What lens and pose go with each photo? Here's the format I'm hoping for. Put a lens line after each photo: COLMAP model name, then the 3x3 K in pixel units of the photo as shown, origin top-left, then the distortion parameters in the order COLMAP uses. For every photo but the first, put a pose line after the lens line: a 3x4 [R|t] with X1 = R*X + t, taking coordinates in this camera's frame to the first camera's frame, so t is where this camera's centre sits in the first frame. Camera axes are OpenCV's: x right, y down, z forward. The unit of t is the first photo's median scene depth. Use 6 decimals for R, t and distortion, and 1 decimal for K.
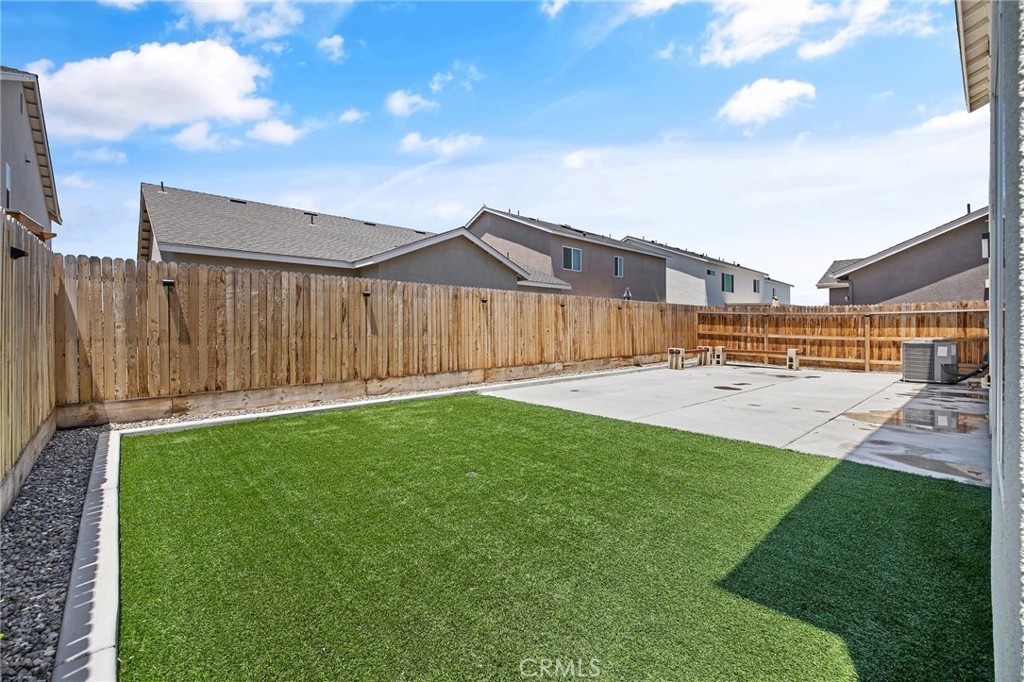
lens RADIAL K [[434.0, 0, 512.7], [0, 434.0, 333.1], [0, 0, 1]] dist [0.000269, 0.000174]
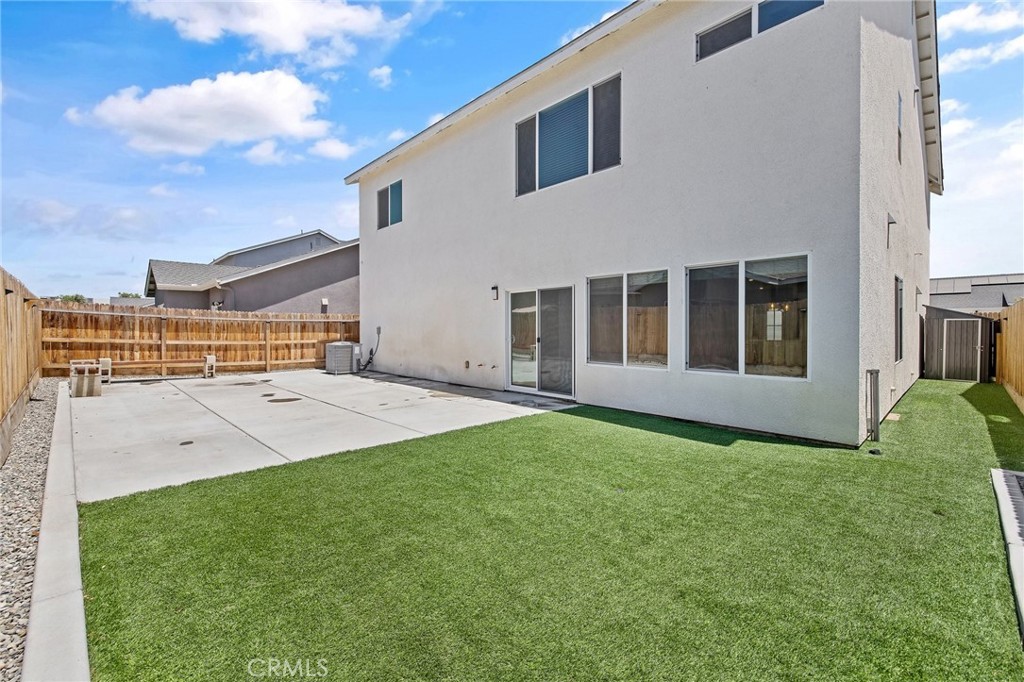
lens RADIAL K [[434.0, 0, 512.6], [0, 434.0, 336.5], [0, 0, 1]] dist [0.000269, 0.000174]
pose [[-0.050226, -0.014084, 0.998639, -0.321077], [0.008735, 0.999856, 0.014540, -0.012749], [-0.998700, 0.009454, -0.050096, 0.393955]]
